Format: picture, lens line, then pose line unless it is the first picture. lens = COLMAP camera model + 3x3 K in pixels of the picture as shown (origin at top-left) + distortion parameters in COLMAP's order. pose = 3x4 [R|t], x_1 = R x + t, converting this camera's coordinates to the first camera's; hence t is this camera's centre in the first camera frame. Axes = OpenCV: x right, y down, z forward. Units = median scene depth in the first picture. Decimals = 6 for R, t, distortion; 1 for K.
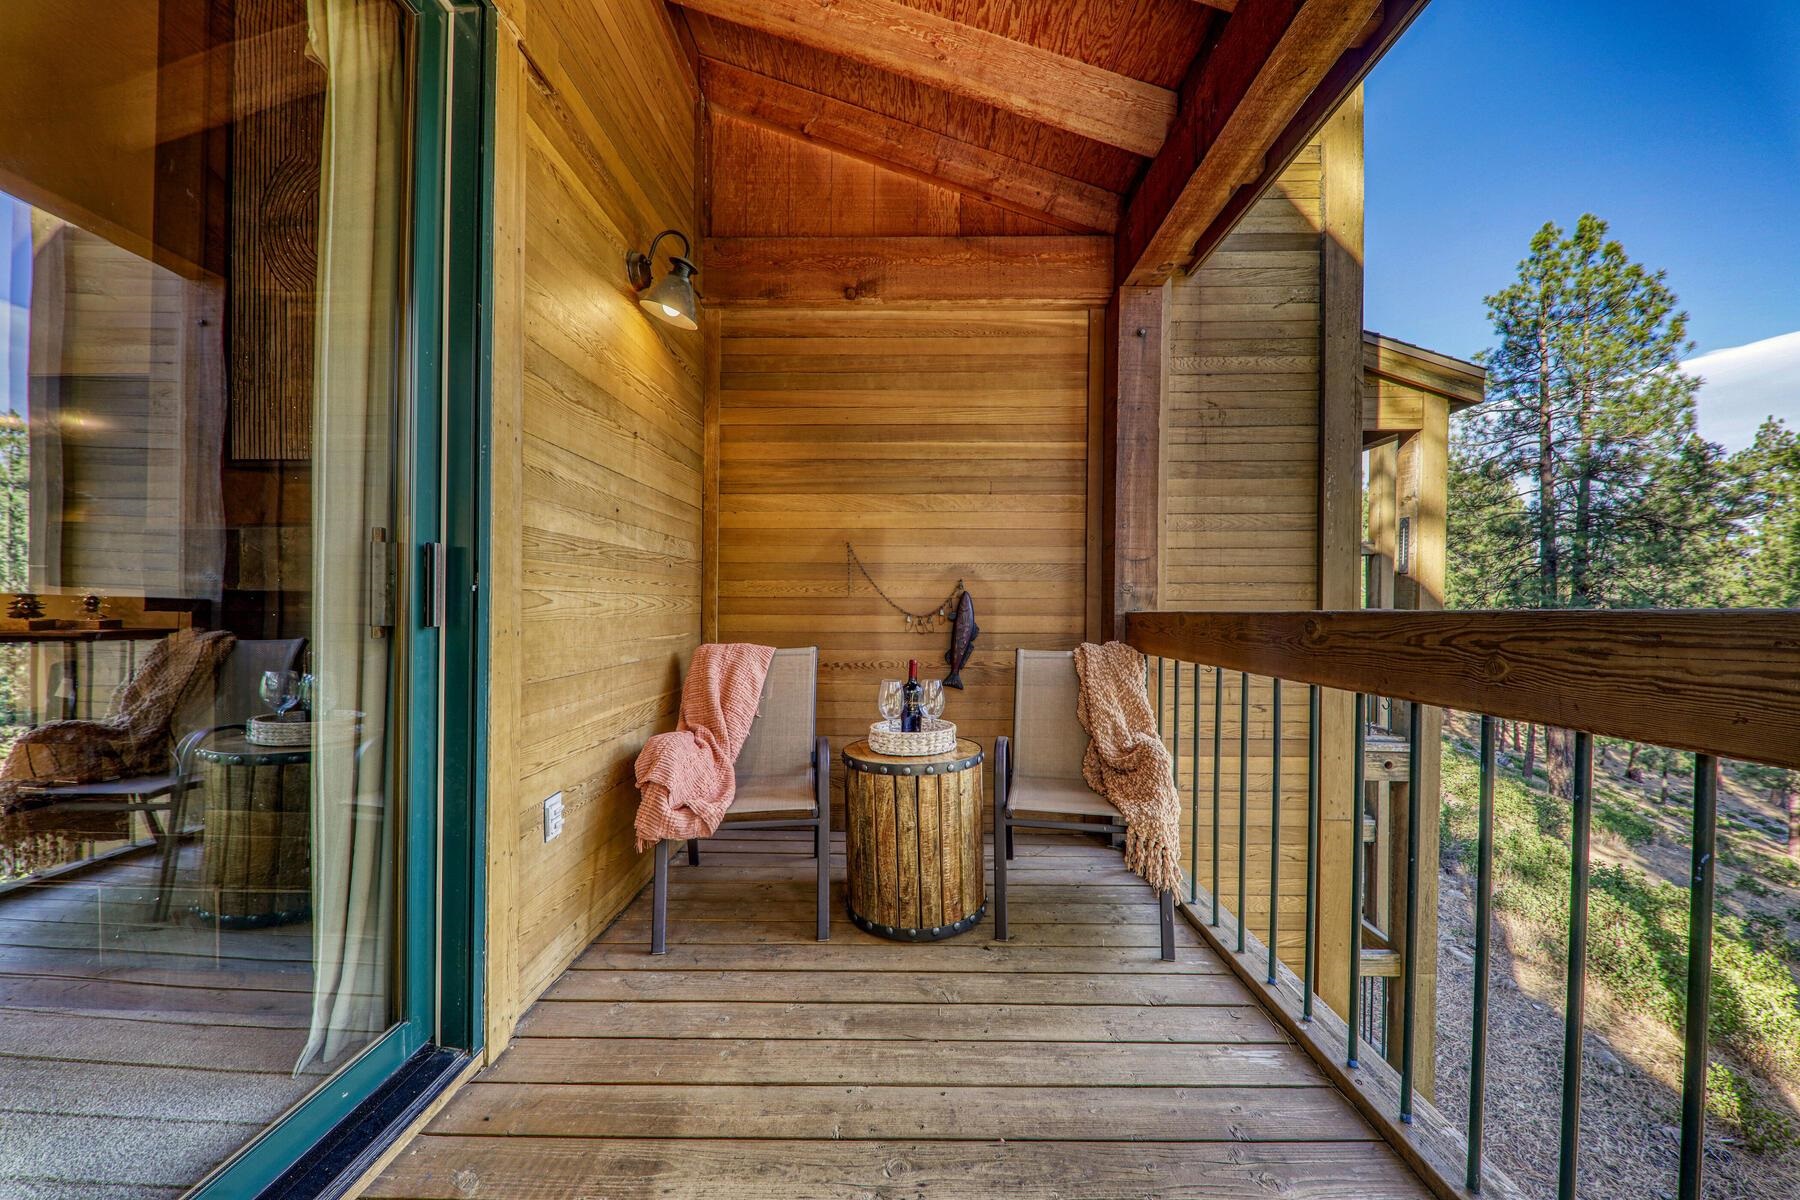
lens RADIAL K [[618.8, 0, 906.3], [0, 618.8, 609.9], [0, 0, 1]] dist [0.009127, -0.002611]
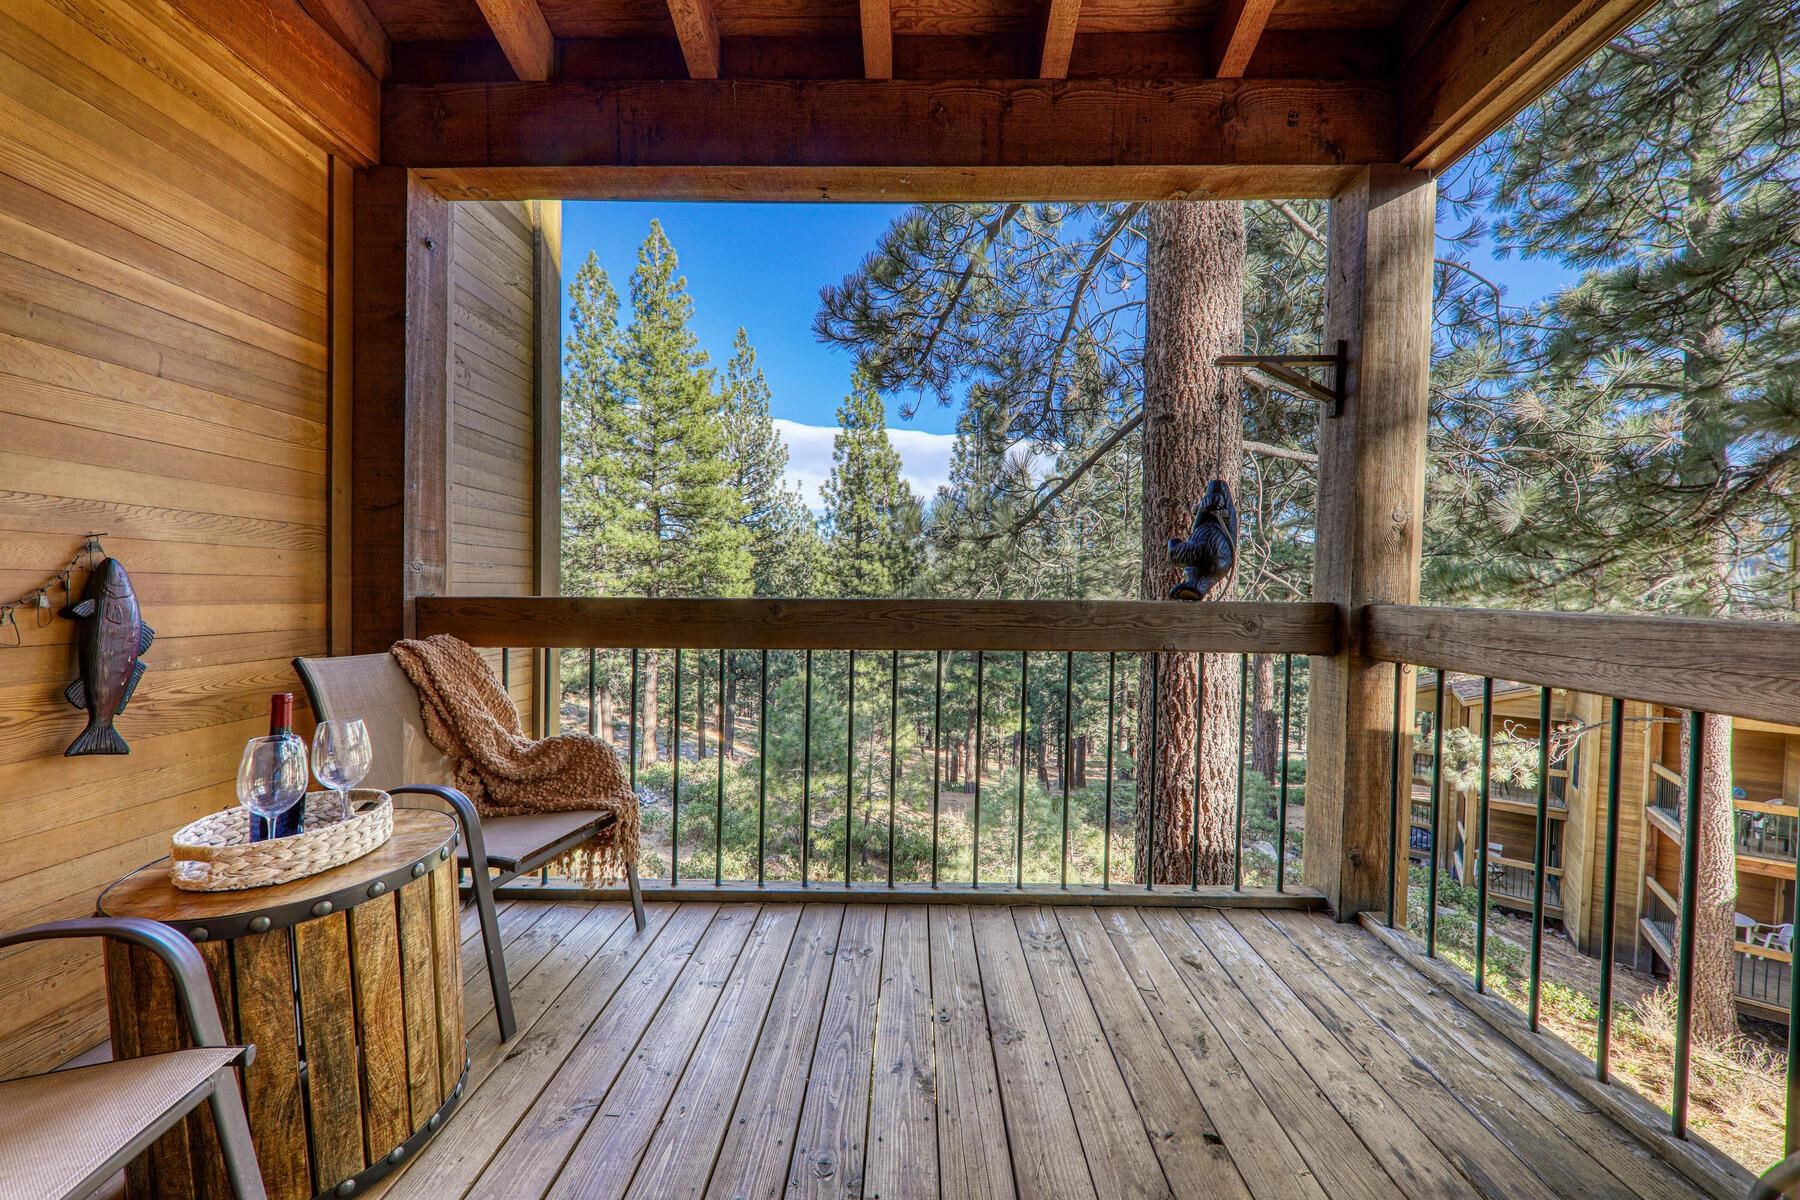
lens RADIAL K [[618.8, 0, 906.3], [0, 618.8, 609.9], [0, 0, 1]] dist [0.009127, -0.002611]
pose [[0.021507, -0.030741, 0.999296, -0.401730], [-0.011174, 0.999457, 0.030986, -0.011309], [-0.999706, -0.011832, 0.021152, 0.355421]]
